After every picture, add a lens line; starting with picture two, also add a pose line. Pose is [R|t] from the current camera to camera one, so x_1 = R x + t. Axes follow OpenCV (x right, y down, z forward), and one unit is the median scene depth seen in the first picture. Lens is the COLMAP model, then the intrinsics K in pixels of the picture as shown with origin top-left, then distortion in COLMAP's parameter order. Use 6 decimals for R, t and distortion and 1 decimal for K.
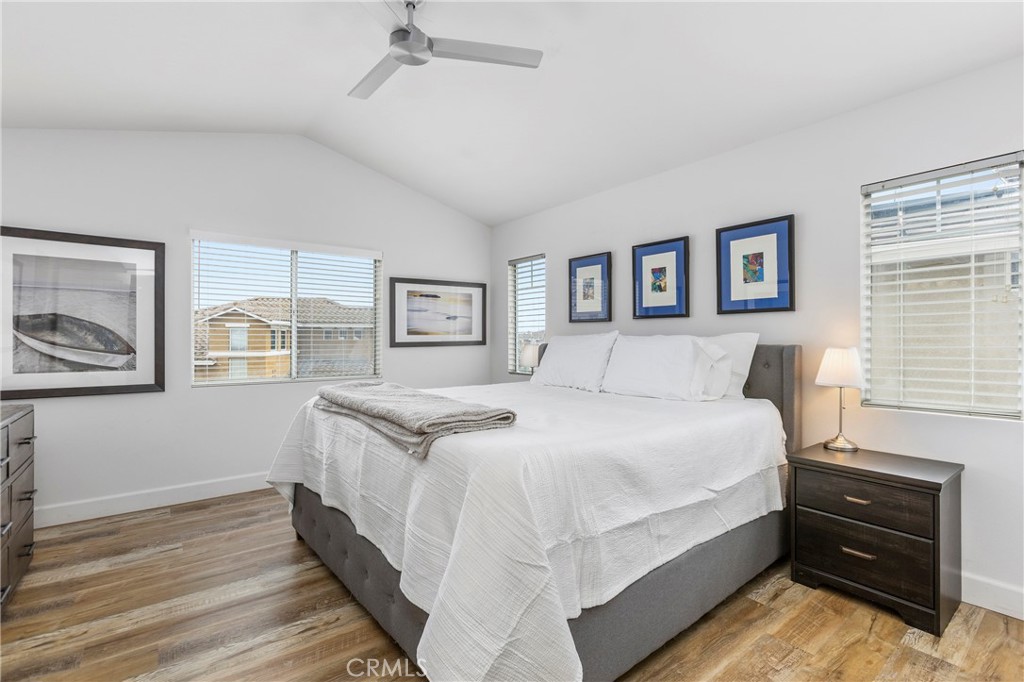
lens RADIAL K [[469.9, 0, 516.0], [0, 469.9, 339.2], [0, 0, 1]] dist [-0.001037, 0.000535]
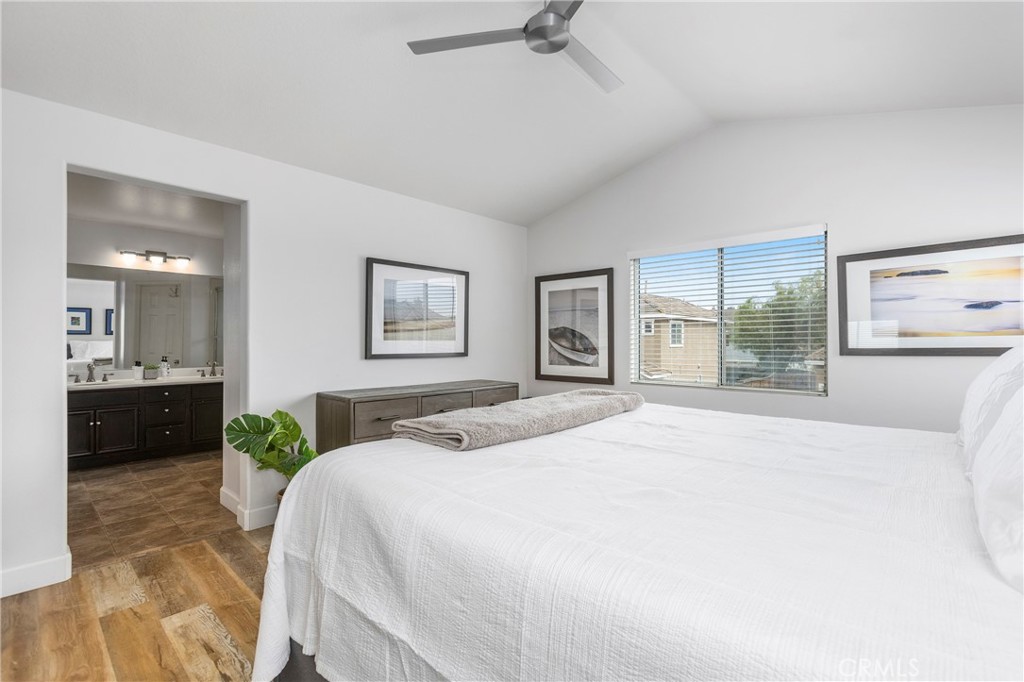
lens RADIAL K [[475.2, 0, 511.2], [0, 475.2, 343.2], [0, 0, 1]] dist [-0.003688, 0.000789]
pose [[0.144374, 0.005635, -0.989507, 0.501378], [0.004344, 0.999971, 0.006328, -0.011070], [0.989514, -0.005212, 0.144345, 0.570534]]
